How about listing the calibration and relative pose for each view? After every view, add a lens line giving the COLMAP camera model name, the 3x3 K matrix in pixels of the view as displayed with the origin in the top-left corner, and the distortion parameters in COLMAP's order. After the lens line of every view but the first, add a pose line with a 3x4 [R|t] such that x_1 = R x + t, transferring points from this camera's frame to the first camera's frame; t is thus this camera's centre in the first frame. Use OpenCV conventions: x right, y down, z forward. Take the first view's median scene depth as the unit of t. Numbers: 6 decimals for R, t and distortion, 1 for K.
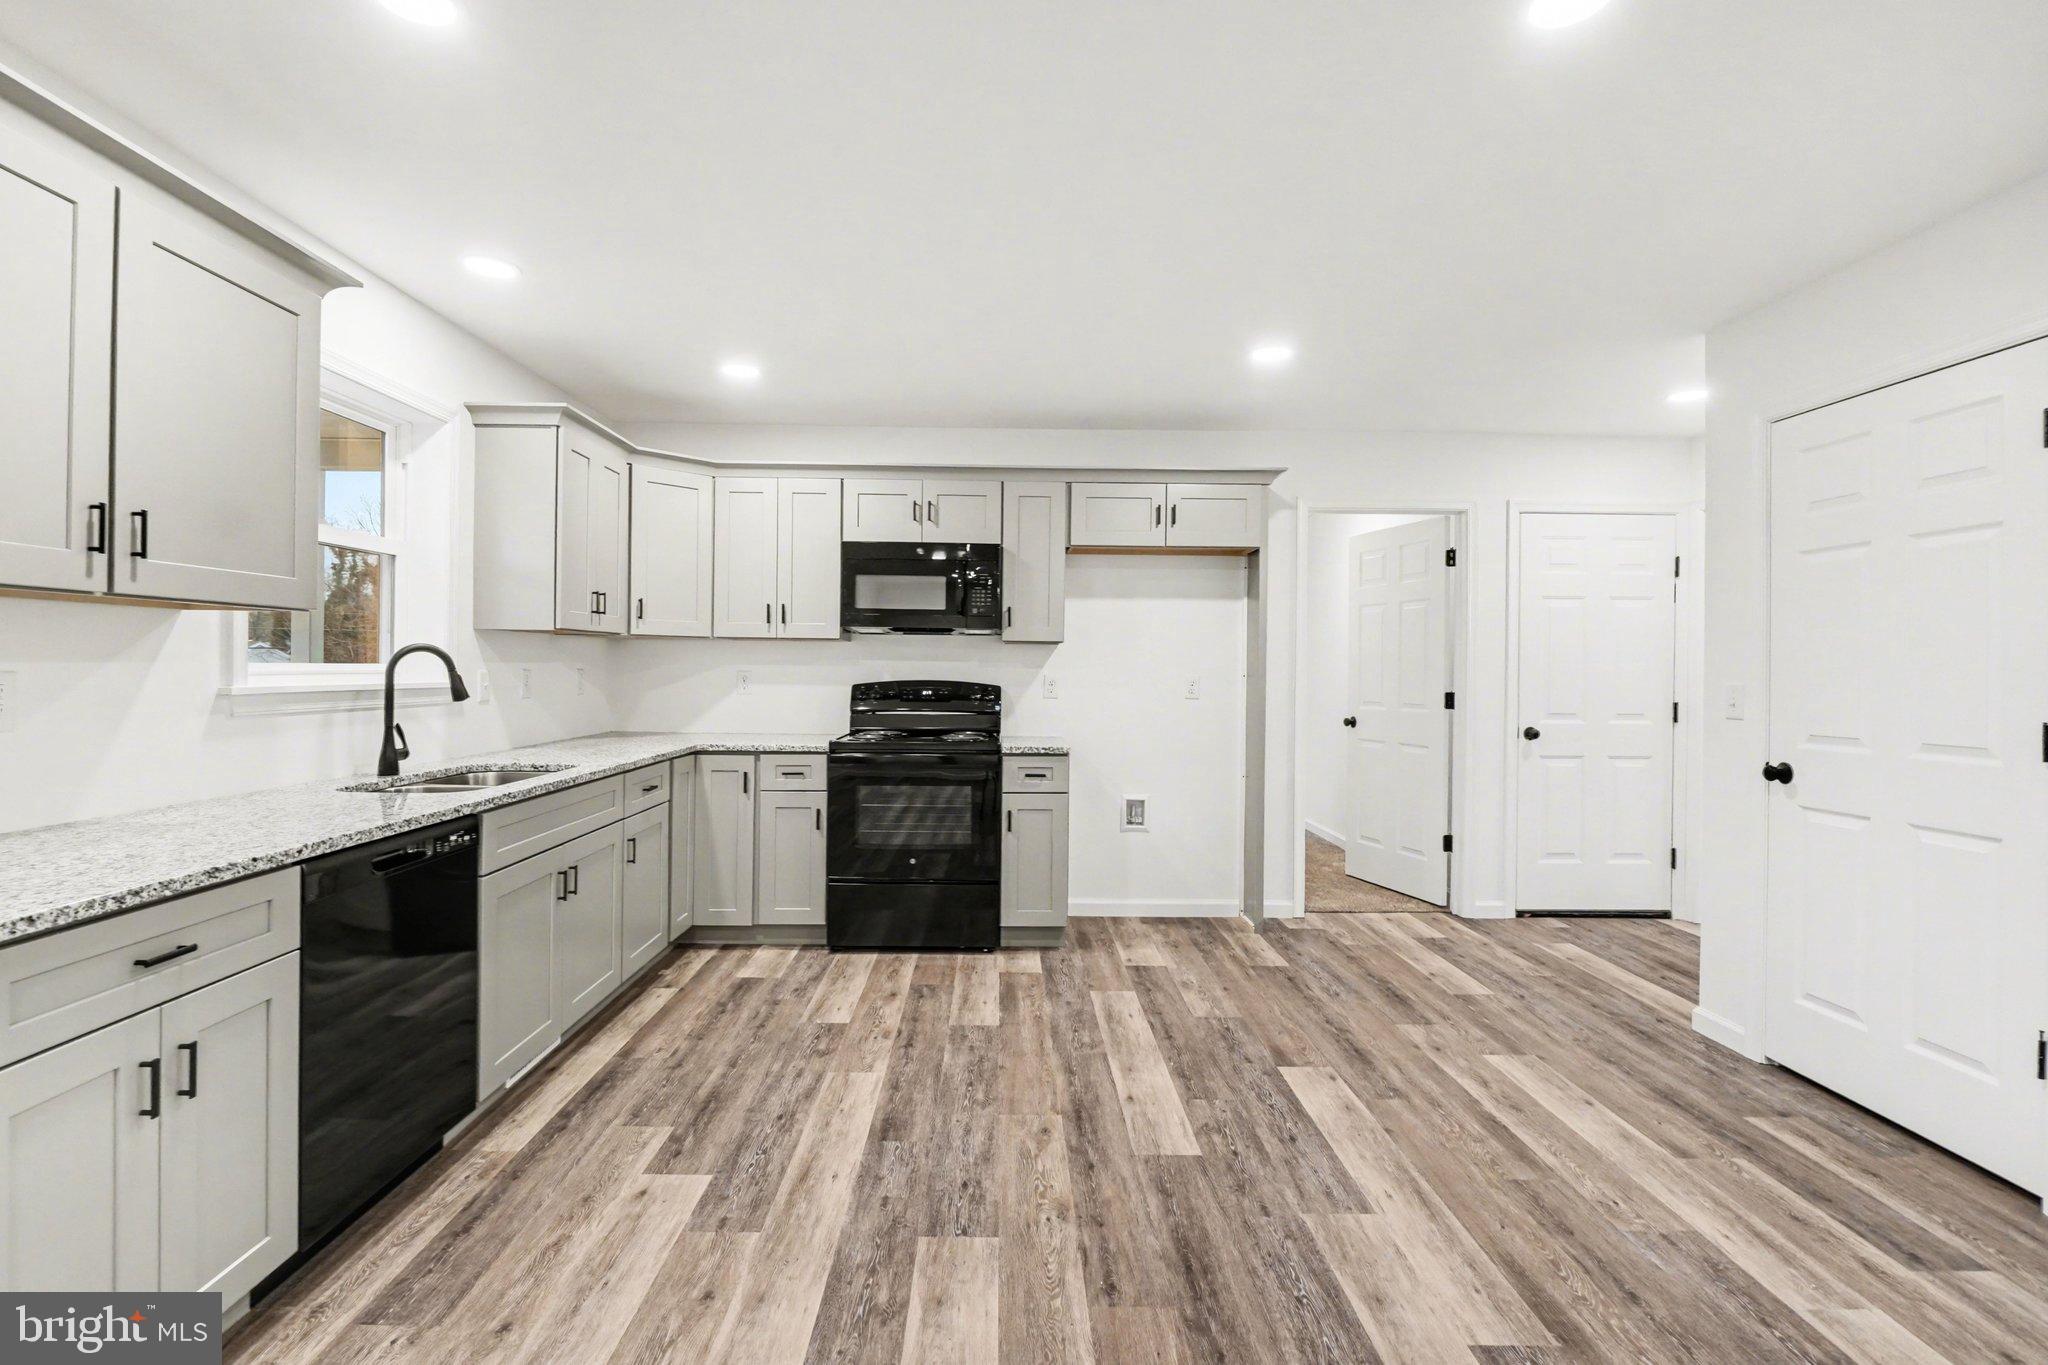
lens RADIAL K [[918.3, 0, 1017.7], [0, 918.3, 672.2], [0, 0, 1]] dist [-0.015058, -0.000001]
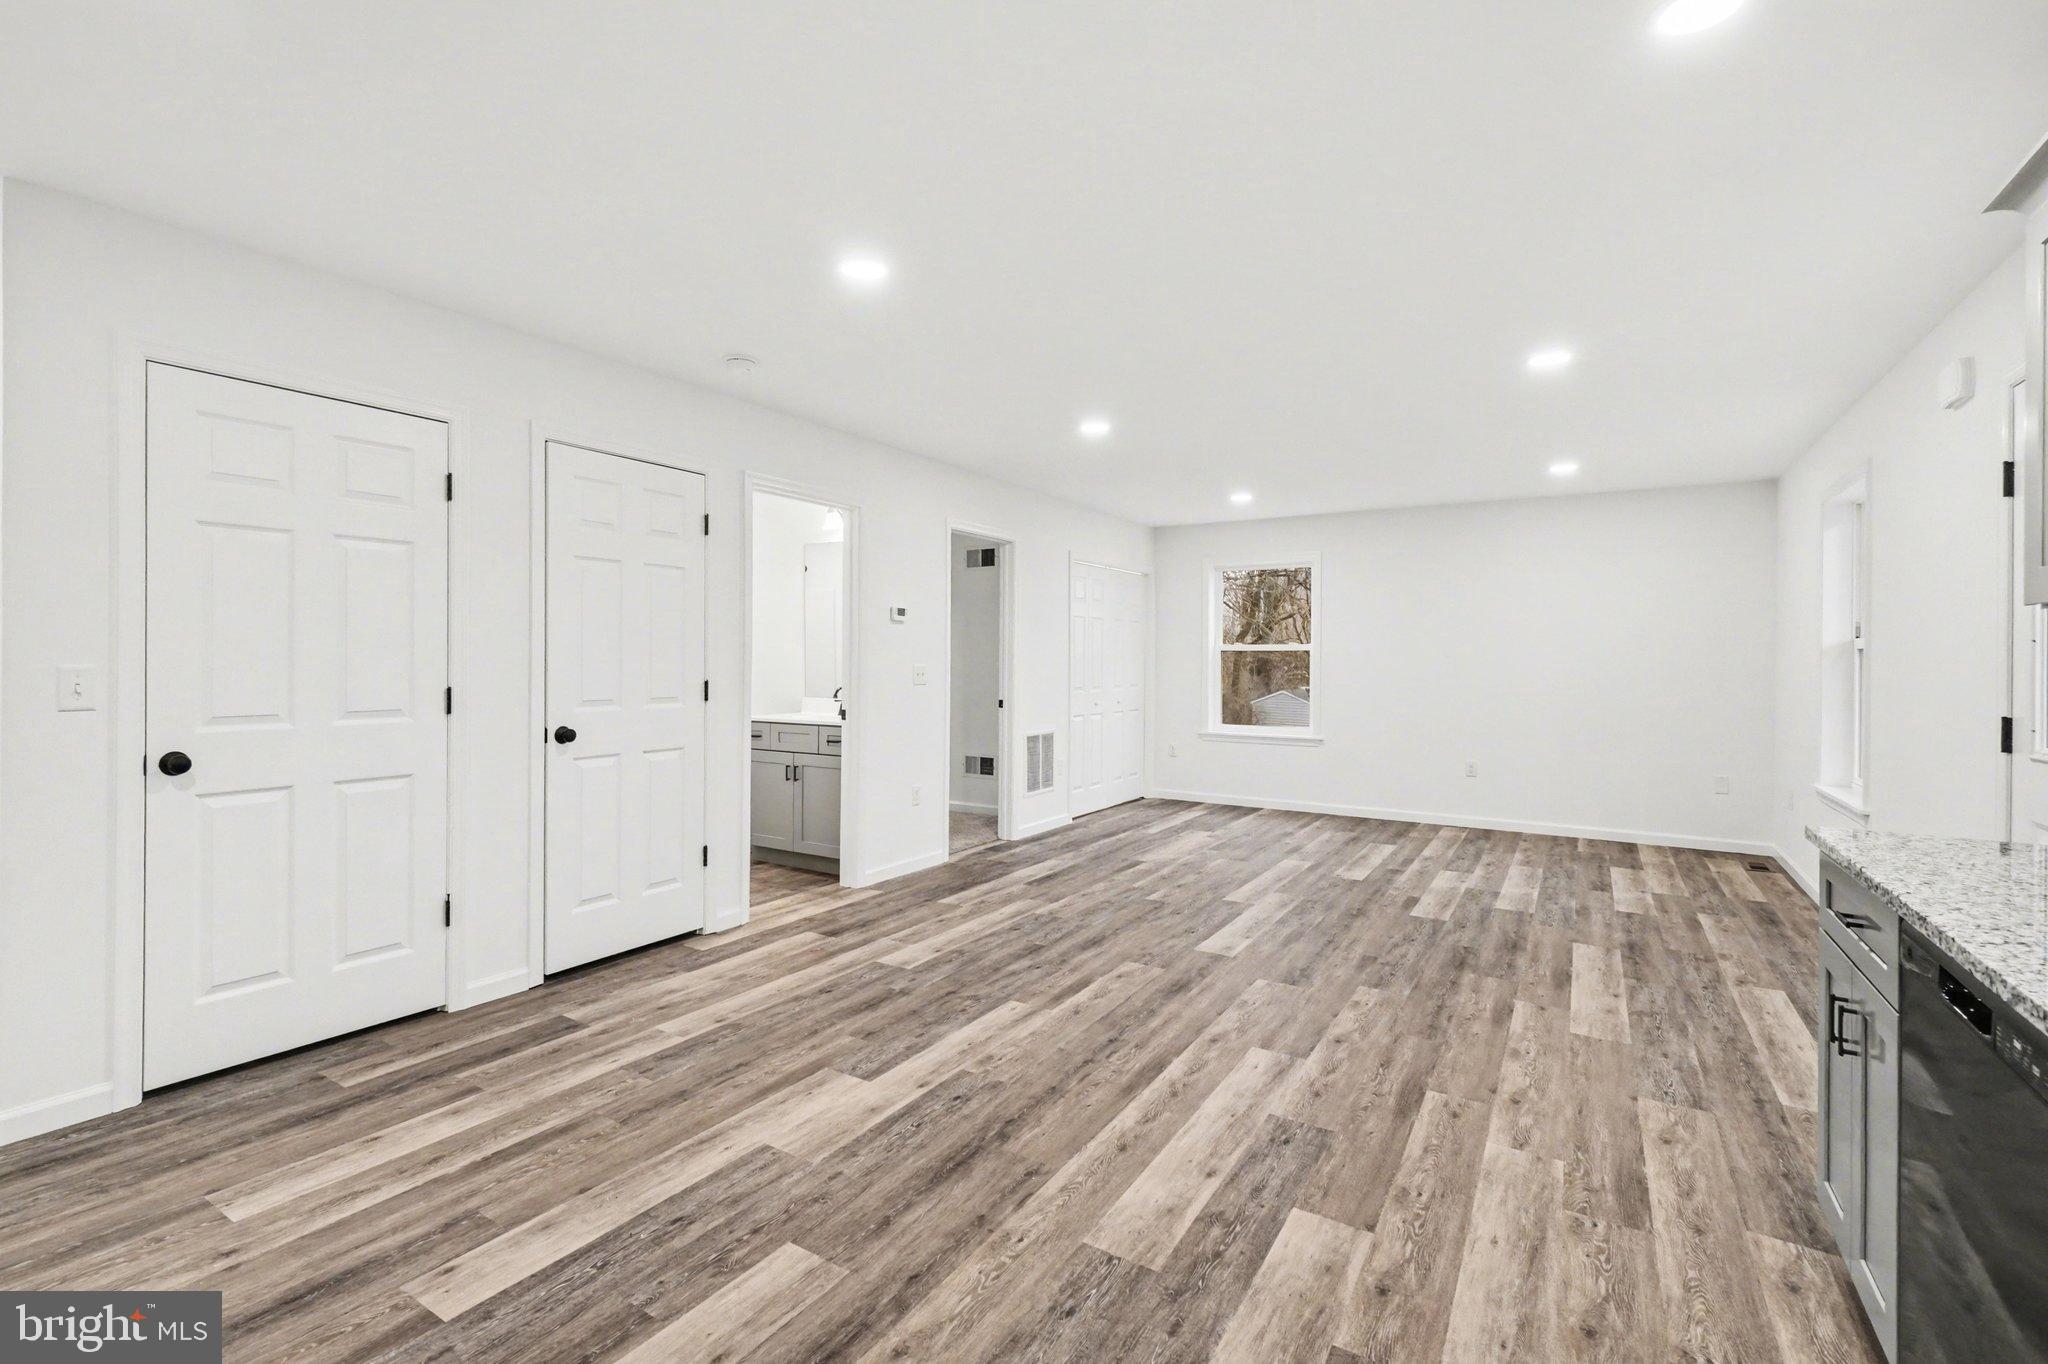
lens RADIAL K [[935.5, 0, 1020.6], [0, 935.5, 656.7], [0, 0, 1]] dist [-0.029572, 0.015334]
pose [[-0.844406, -0.018059, 0.535400, -0.285313], [-0.016065, 0.999836, 0.008388, -0.007053], [-0.535463, -0.001518, -0.844557, 1.104541]]
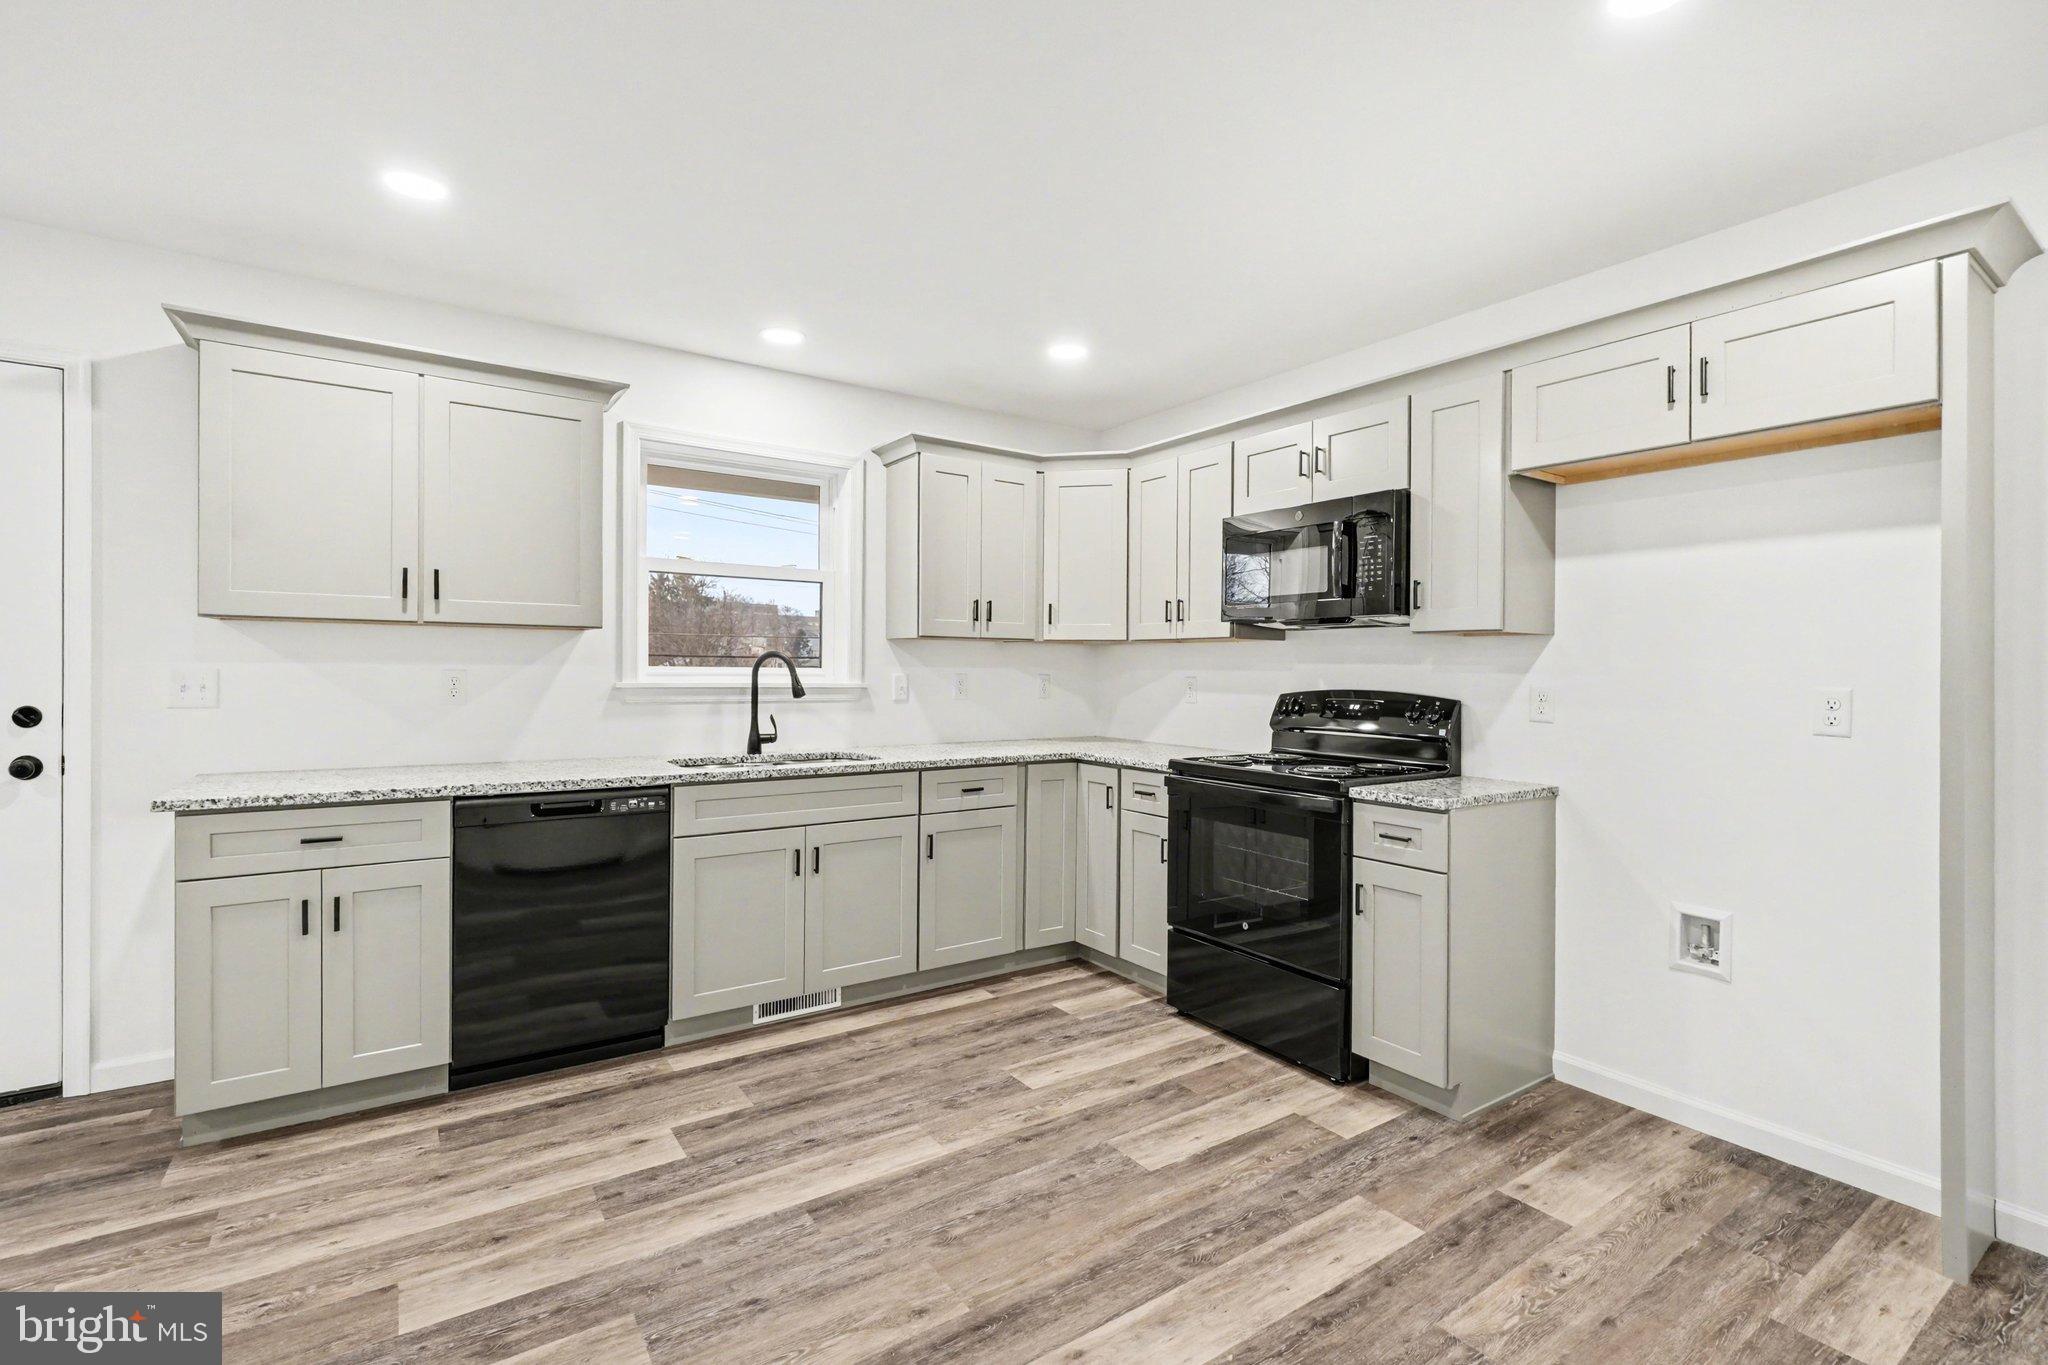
lens RADIAL K [[926.3, 0, 1001.1], [0, 926.3, 678.9], [0, 0, 1]] dist [-0.000748, -0.000436]
pose [[0.544439, 0.002709, -0.838796, 0.487264], [-0.009040, 0.999956, -0.002638, 0.006043], [0.838752, 0.009019, 0.544439, 0.477165]]
